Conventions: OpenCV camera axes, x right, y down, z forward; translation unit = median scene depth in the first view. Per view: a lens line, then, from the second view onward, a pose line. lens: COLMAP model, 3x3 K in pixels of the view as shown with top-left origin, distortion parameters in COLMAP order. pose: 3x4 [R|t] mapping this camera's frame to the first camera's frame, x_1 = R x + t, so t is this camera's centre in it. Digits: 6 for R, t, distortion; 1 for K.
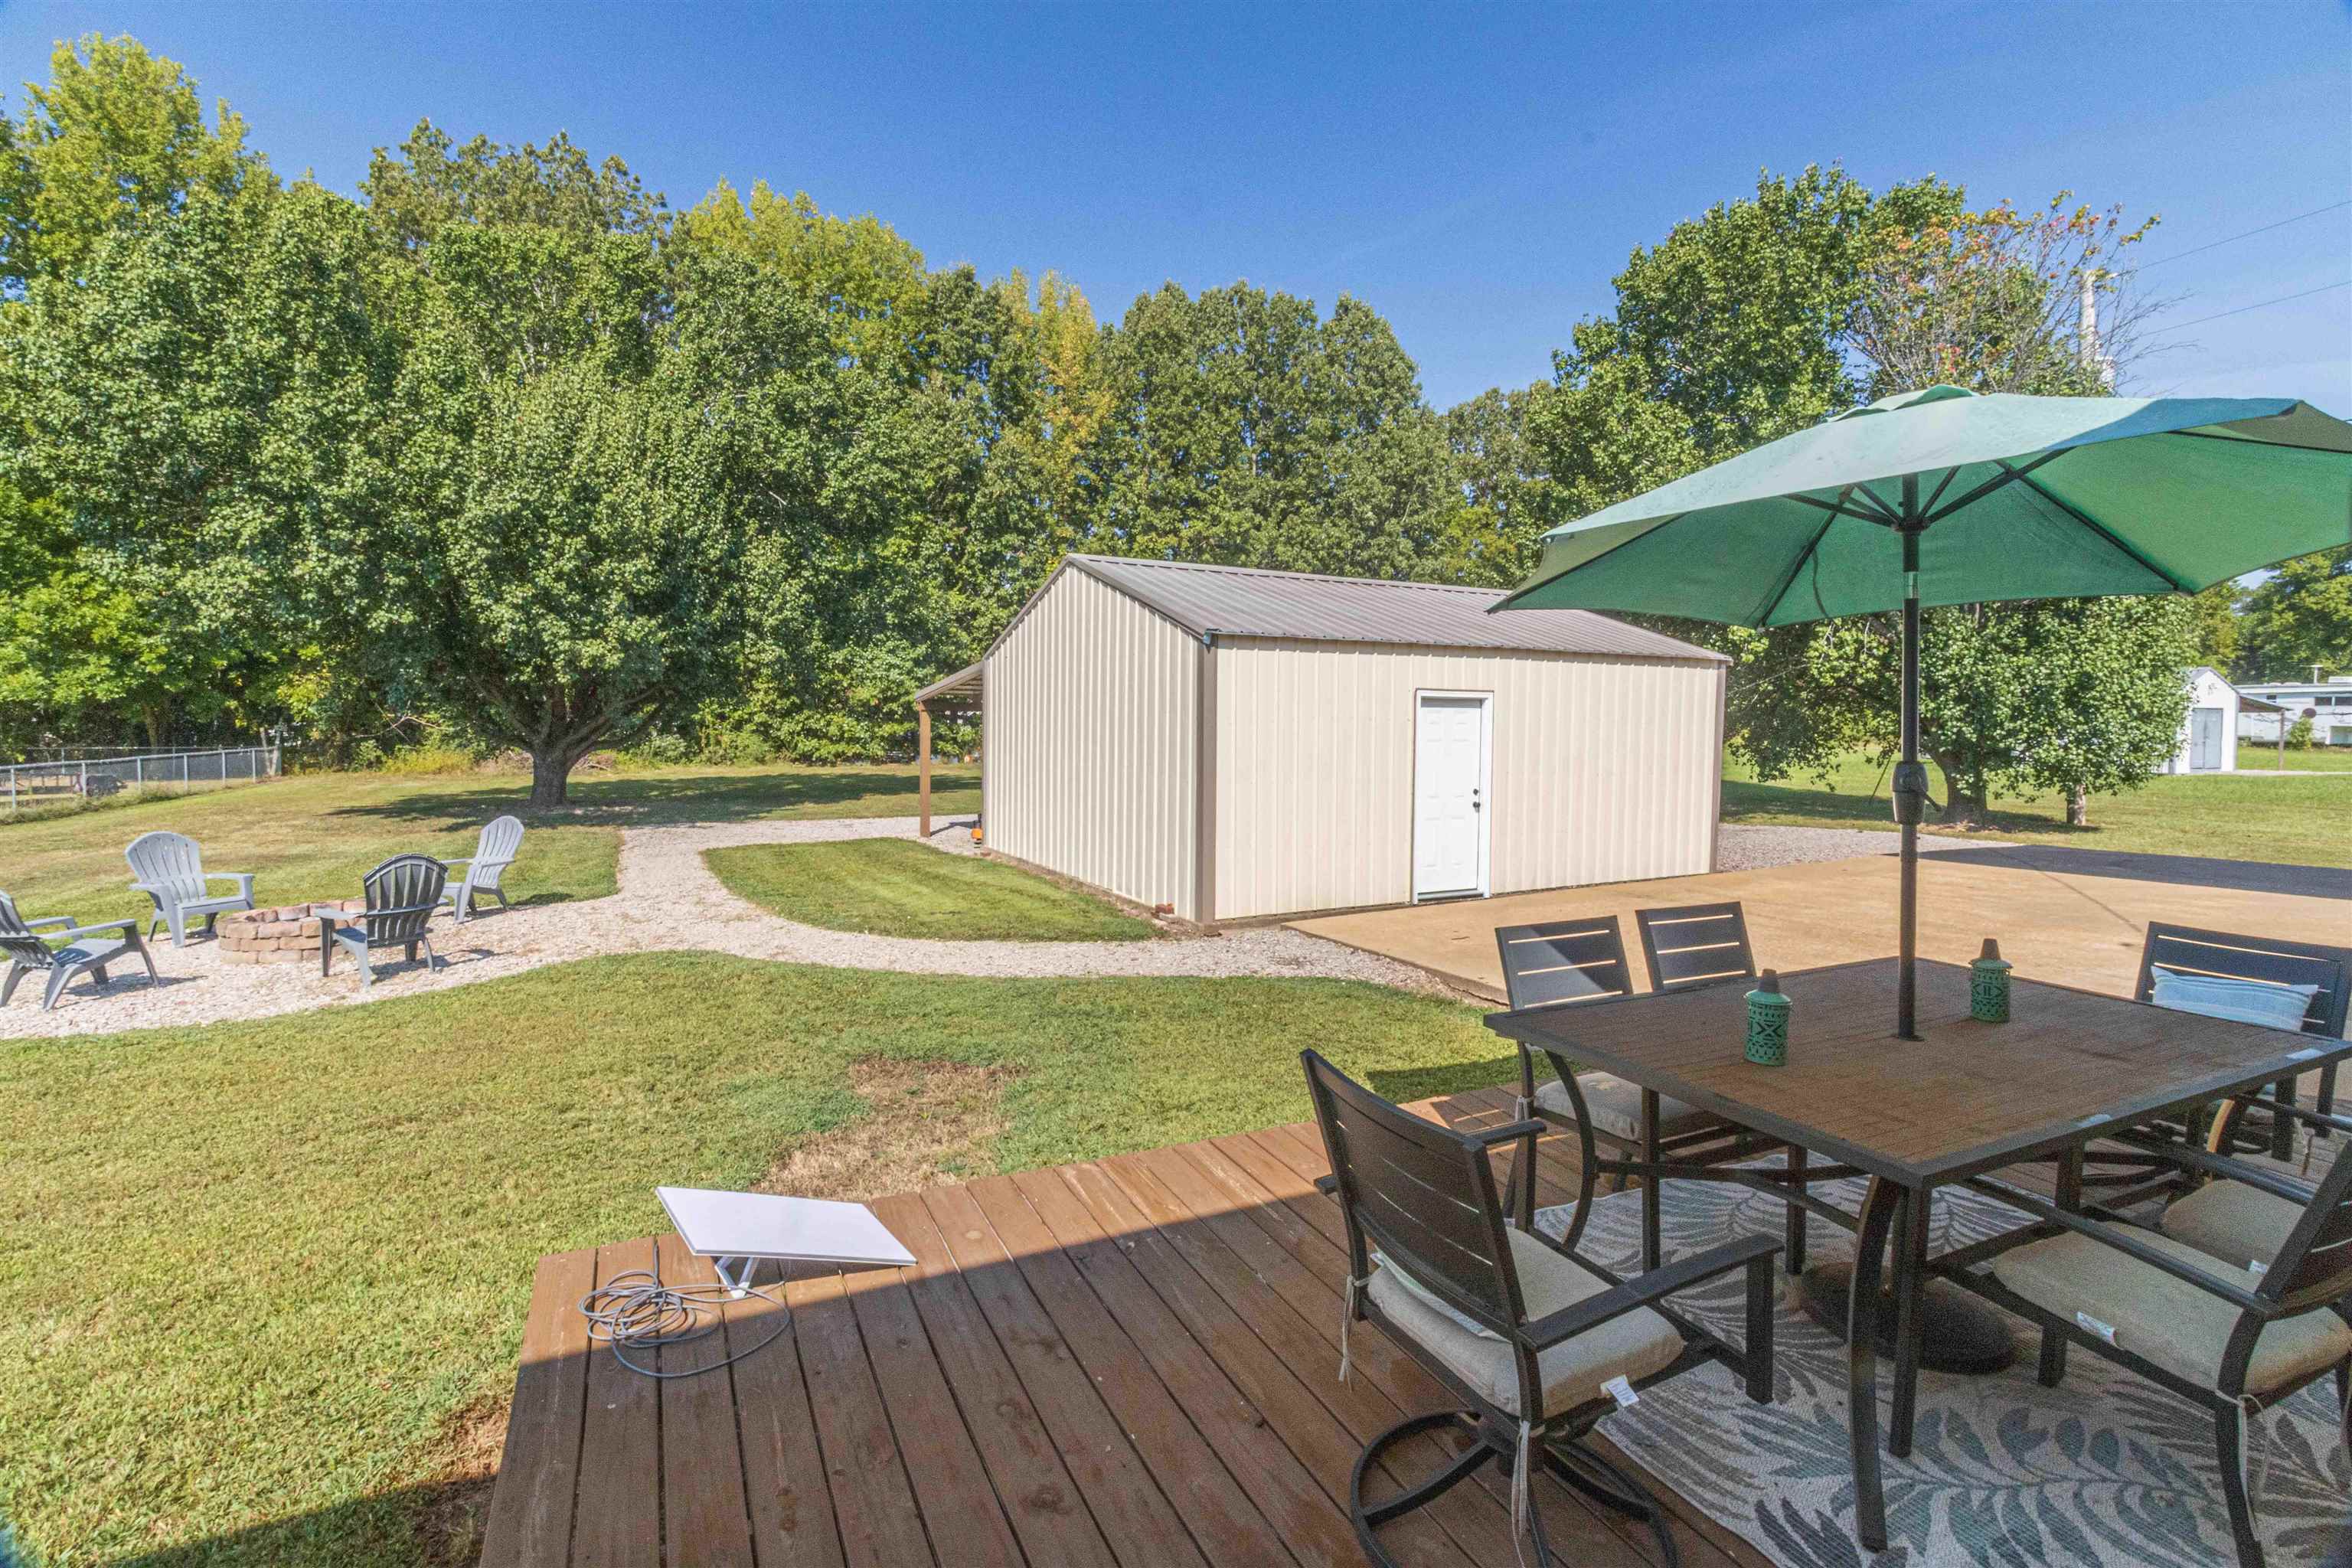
lens RADIAL K [[1155.2, 0, 1174.1], [0, 1155.2, 774.6], [0, 0, 1]] dist [0.012517, 0.000272]
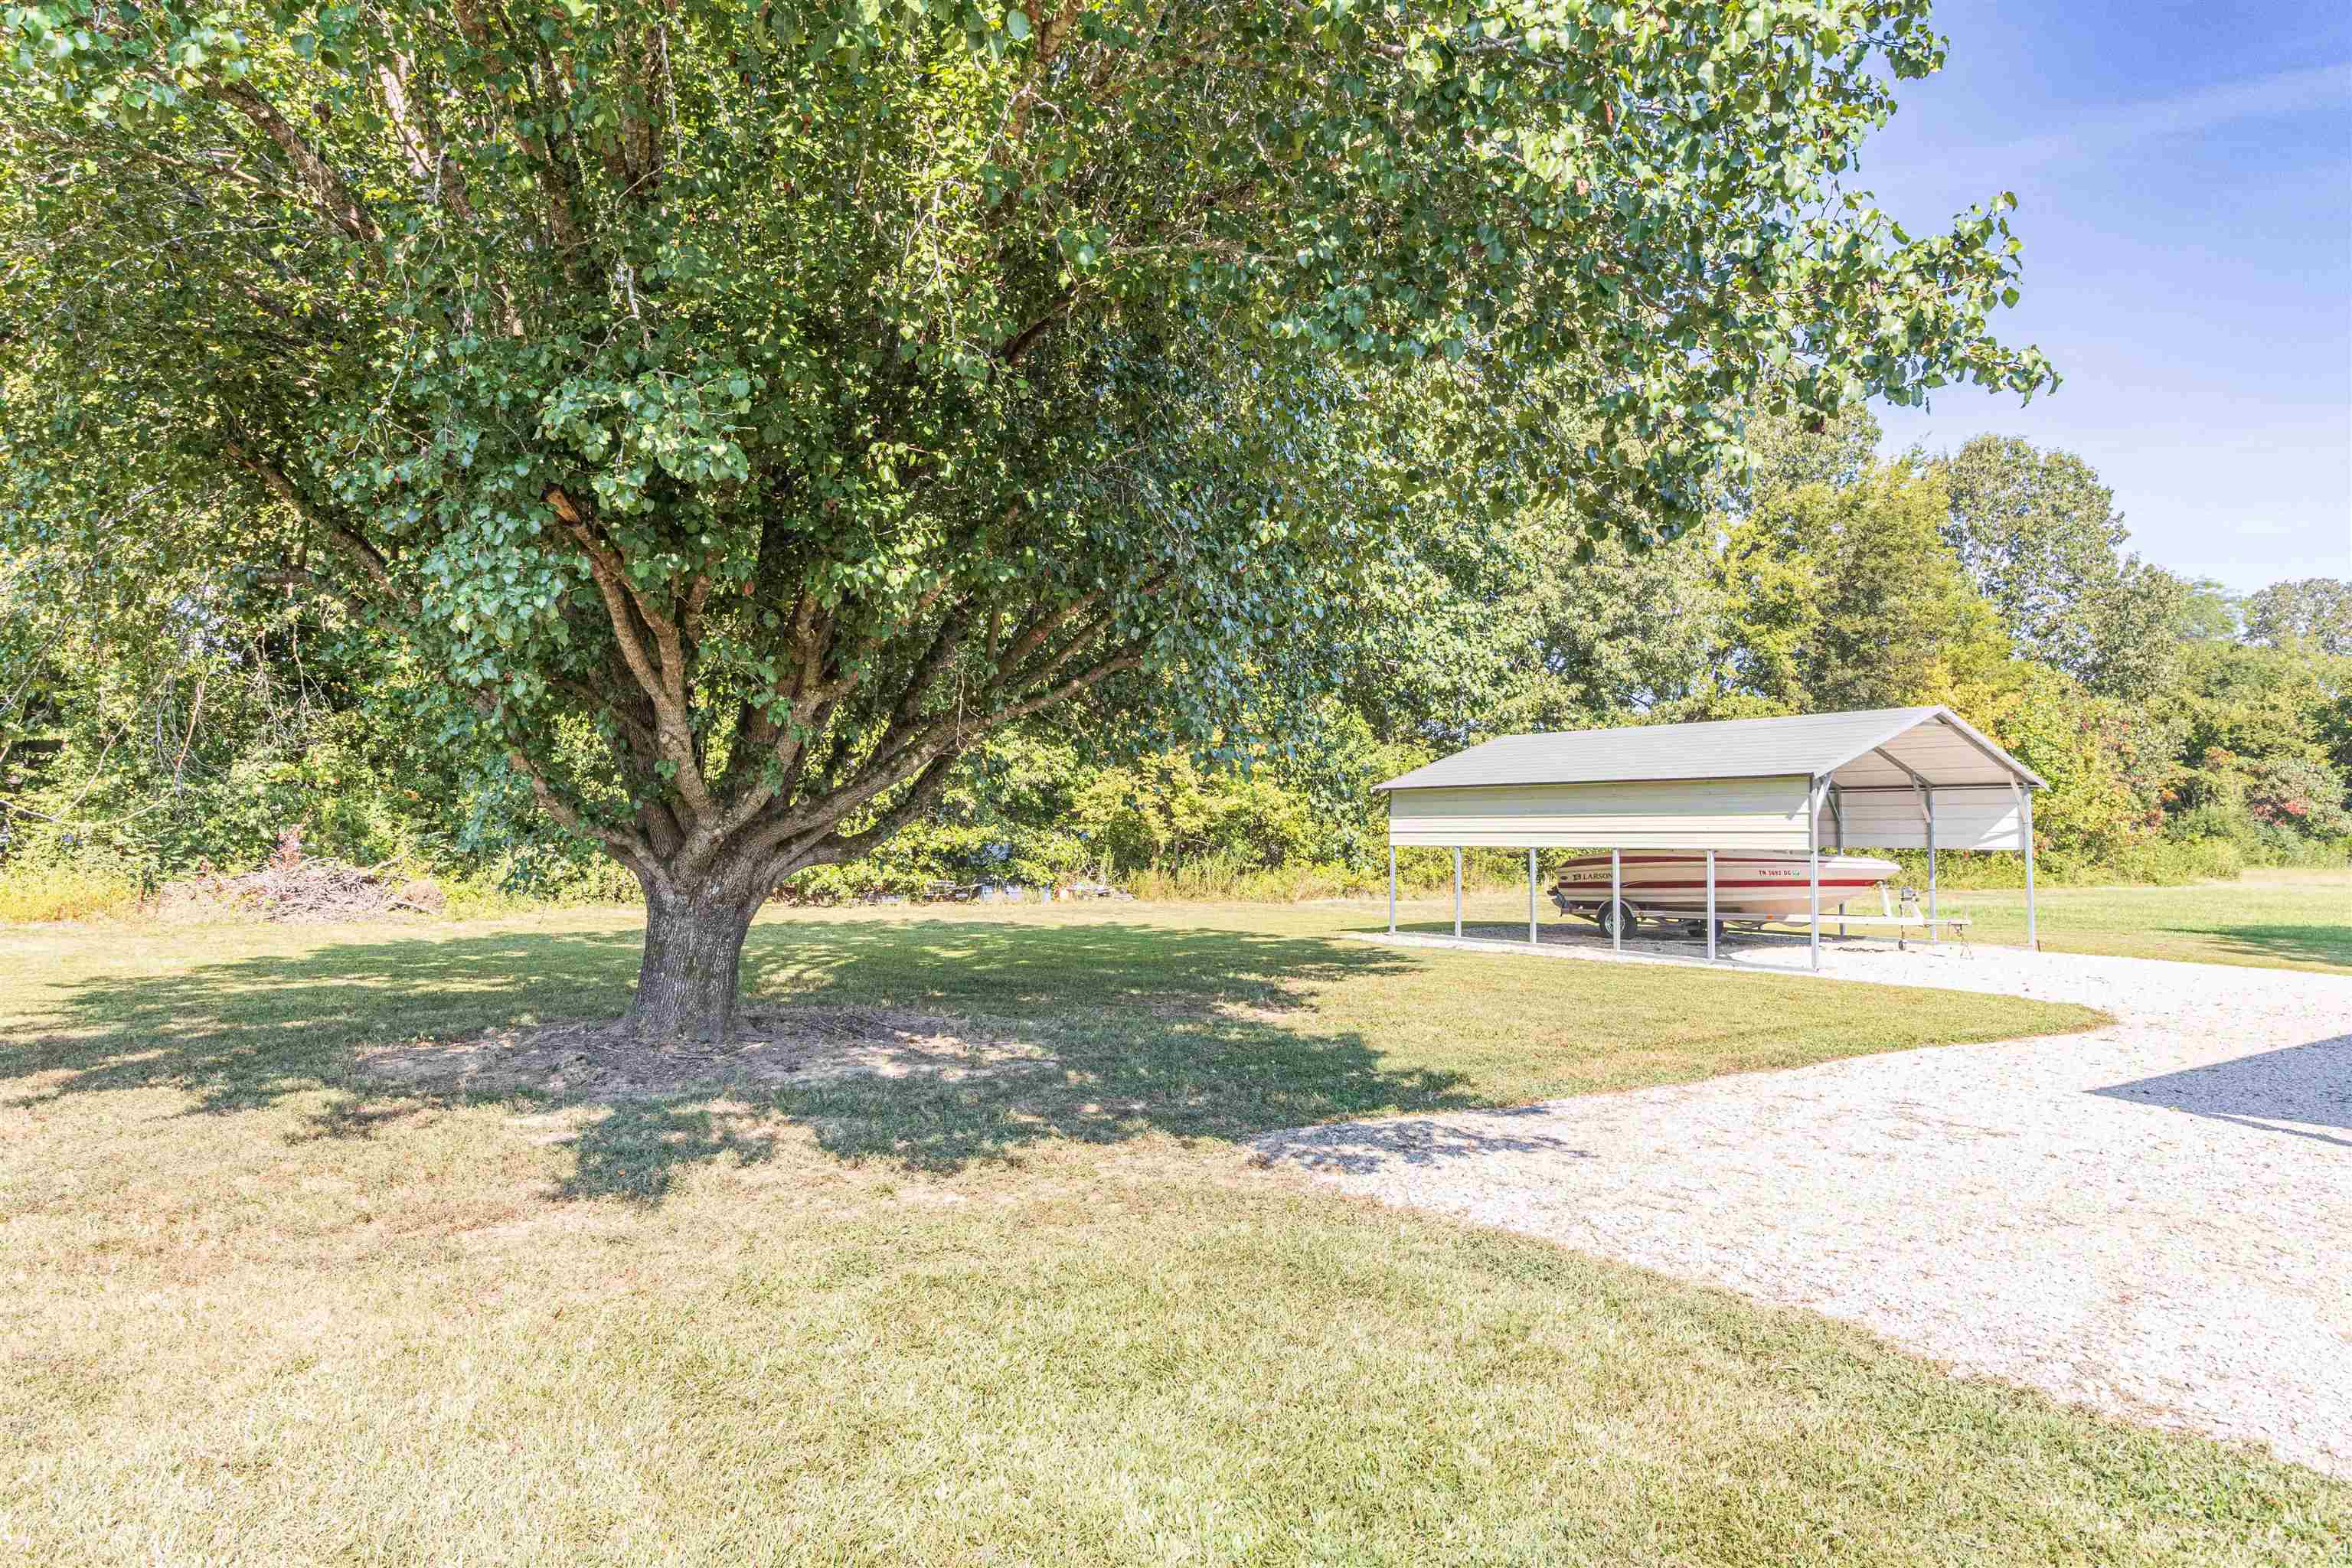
lens RADIAL K [[1464.6, 0, 1168.6], [0, 1464.6, 781.5], [0, 0, 1]] dist [0.010294, -0.000527]
pose [[0.988223, 0.017132, 0.152056, -0.236235], [-0.003300, 0.995867, -0.090760, -0.003222], [-0.152982, 0.089190, 0.984196, 0.283959]]
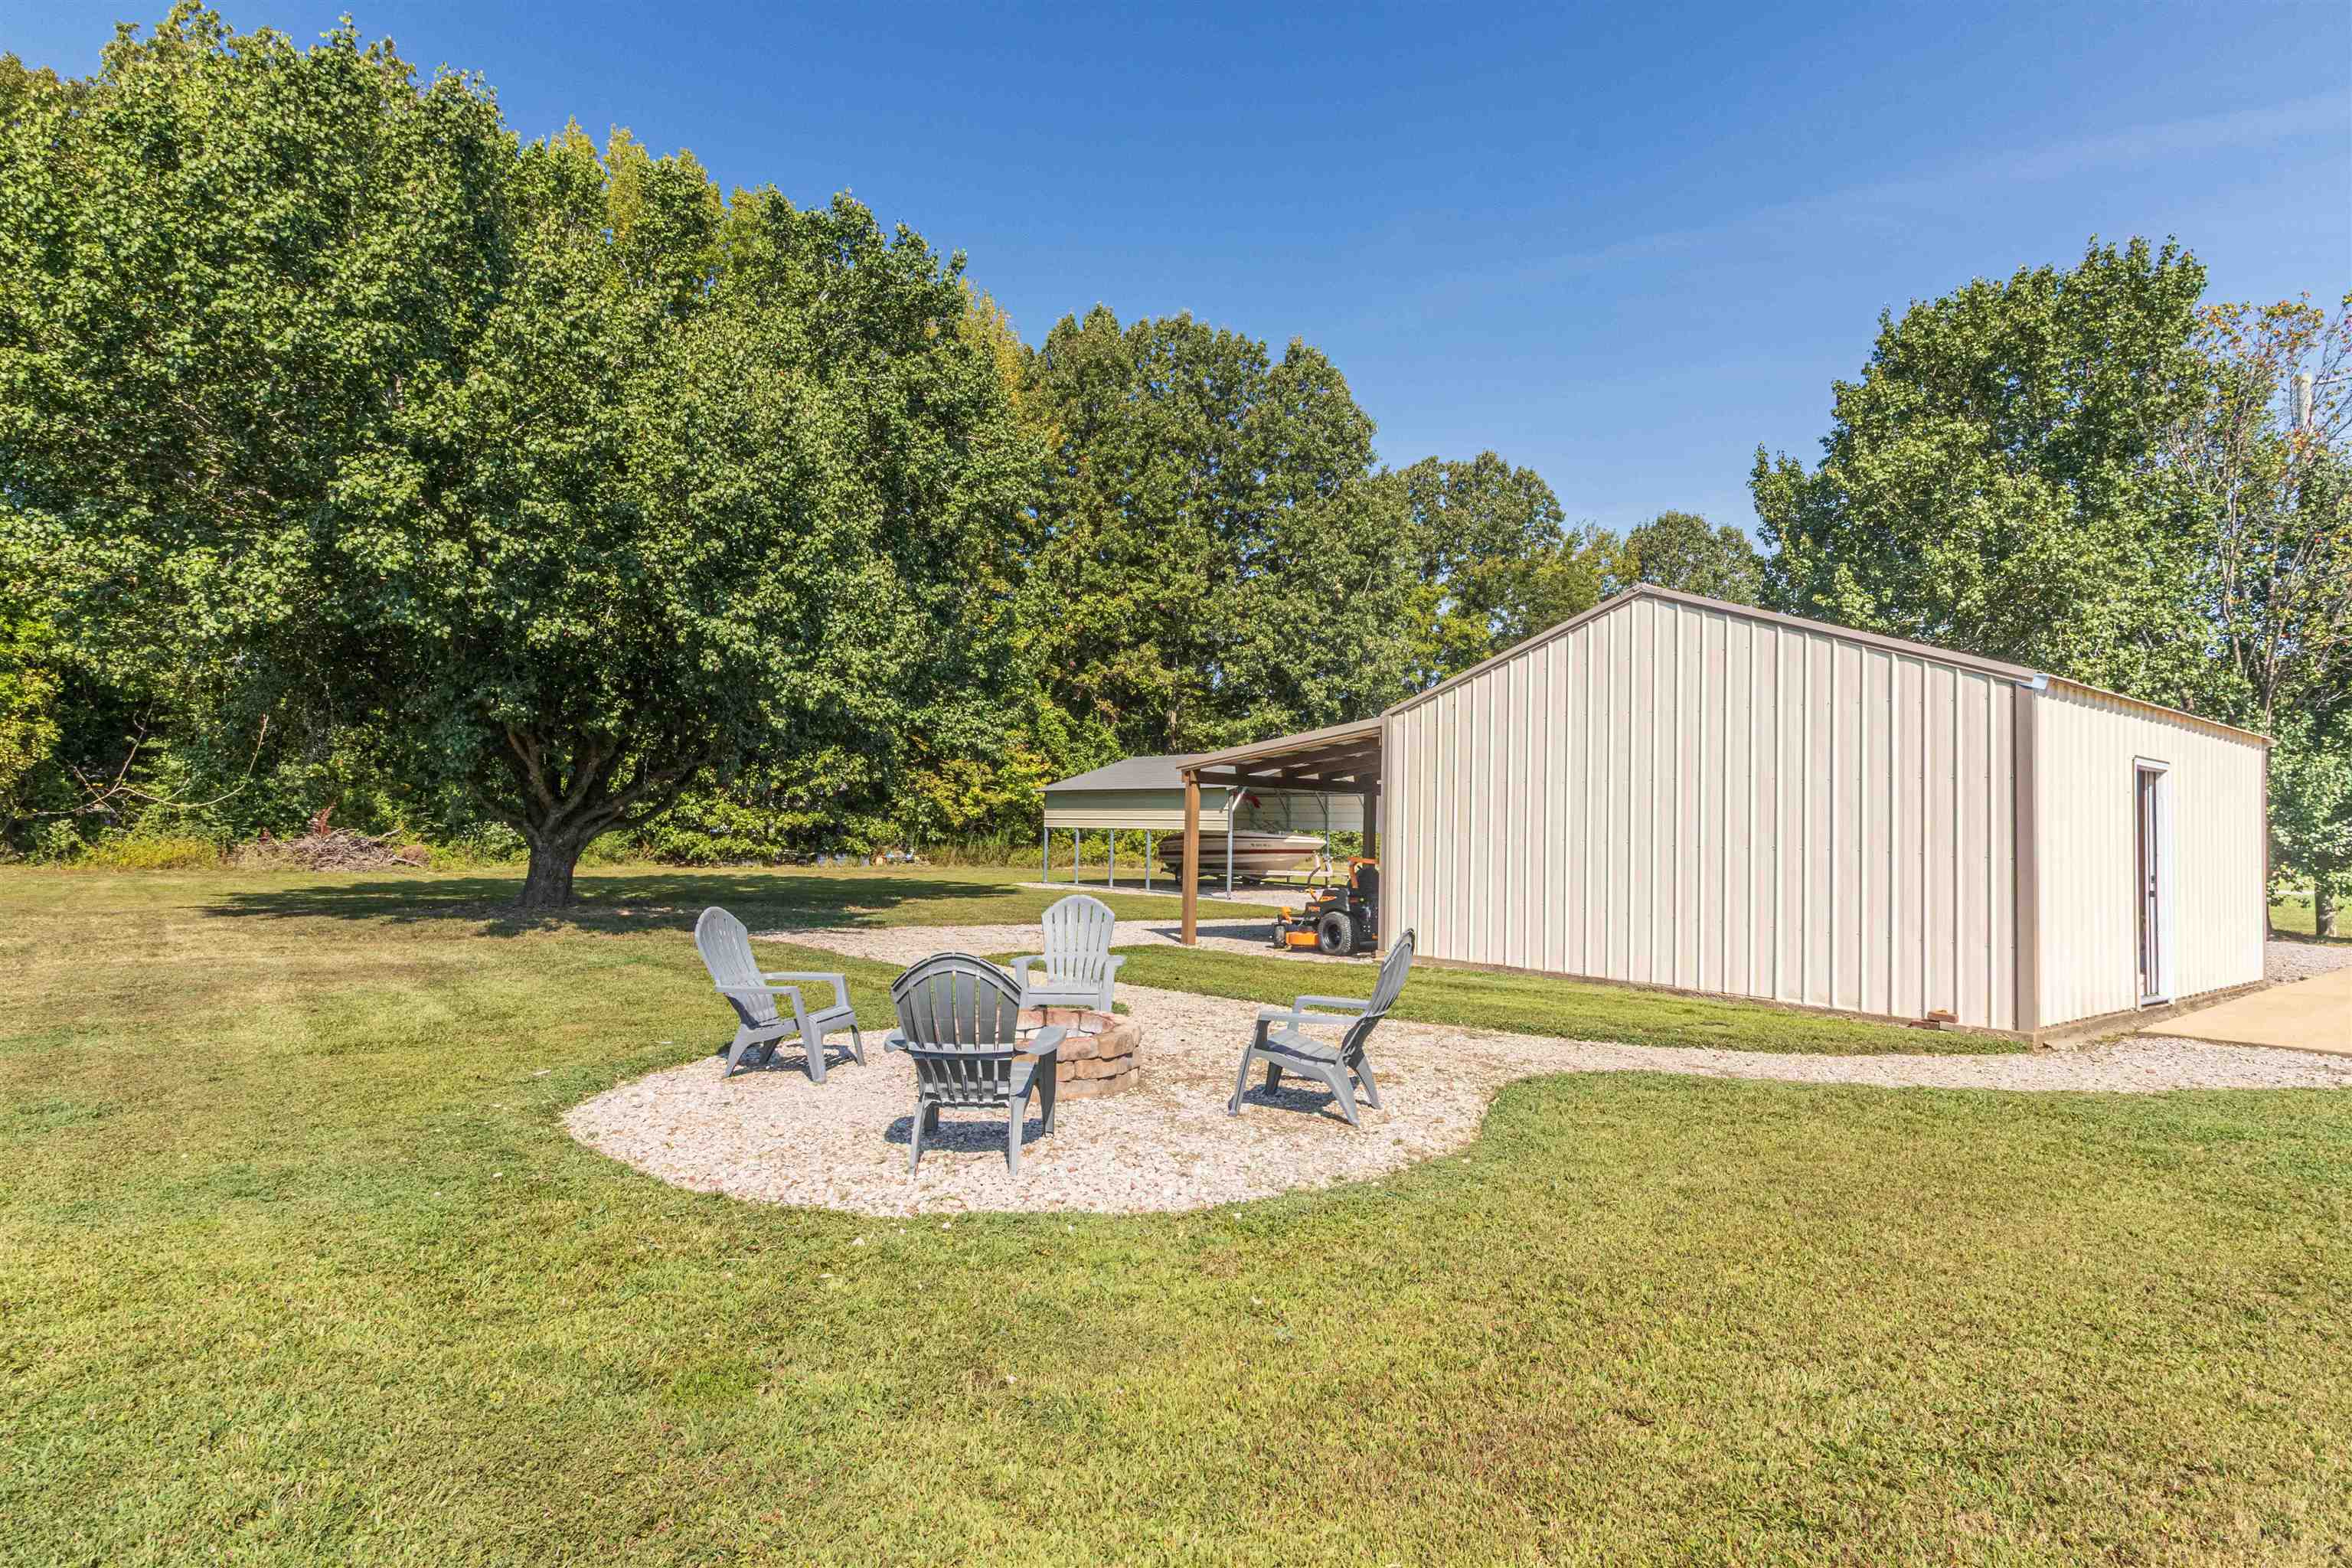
lens RADIAL K [[1364.2, 0, 1182.2], [0, 1364.2, 781.8], [0, 0, 1]] dist [0.007394, 0.000901]
pose [[0.979067, 0.026225, 0.201843, -0.164676], [-0.009555, 0.996493, -0.083124, 0.008559], [-0.203315, 0.079456, 0.975884, 0.040045]]
